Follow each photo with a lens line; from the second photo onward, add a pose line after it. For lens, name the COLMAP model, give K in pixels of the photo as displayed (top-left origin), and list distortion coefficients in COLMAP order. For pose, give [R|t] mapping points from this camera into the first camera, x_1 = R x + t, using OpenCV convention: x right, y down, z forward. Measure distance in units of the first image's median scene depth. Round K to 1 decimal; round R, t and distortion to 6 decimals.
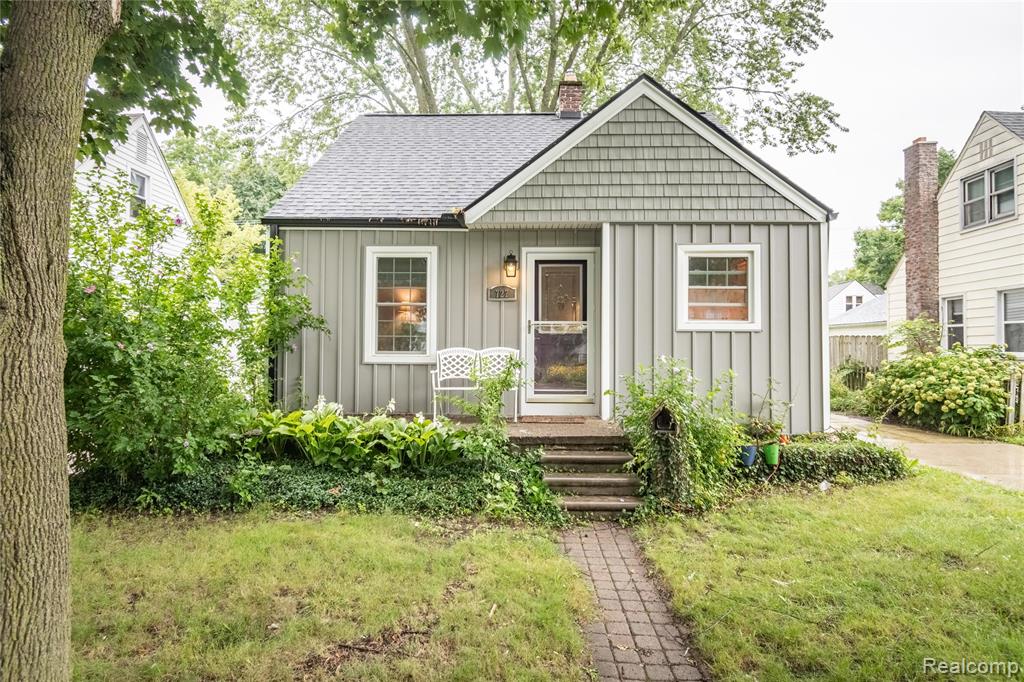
lens RADIAL K [[556.8, 0, 512.8], [0, 556.8, 339.8], [0, 0, 1]] dist [0.004122, -0.000103]
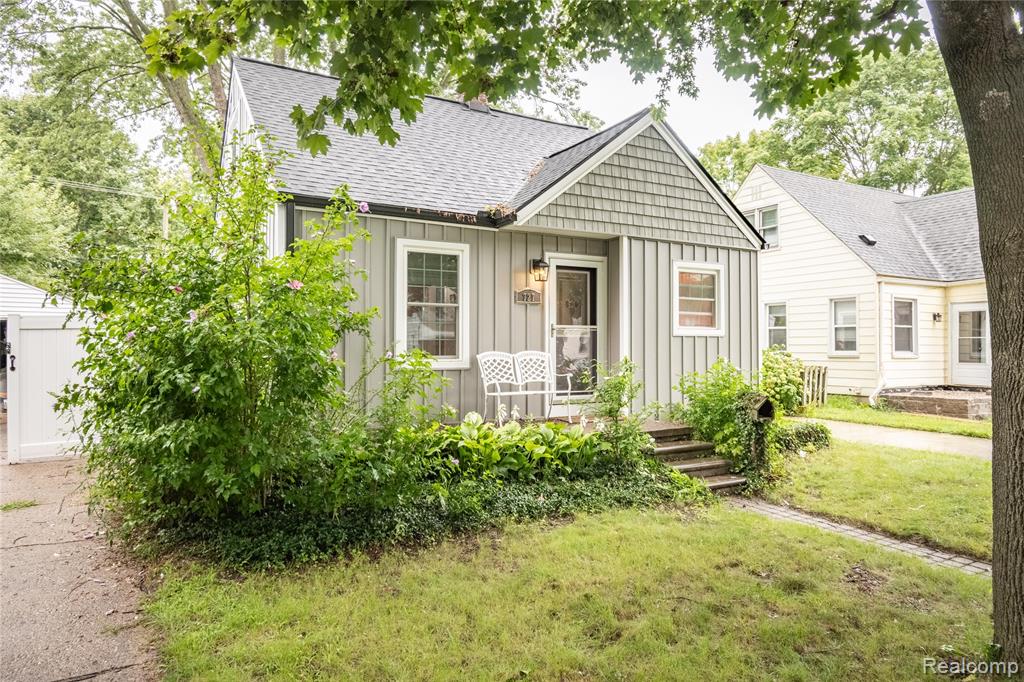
lens RADIAL K [[630.3, 0, 511.8], [0, 630.3, 342.9], [0, 0, 1]] dist [-0.004310, -0.000368]
pose [[0.867487, -0.000326, 0.497460, -0.616987], [-0.004632, 0.999951, 0.008732, -0.010311], [-0.497438, -0.009879, 0.867443, 0.034738]]
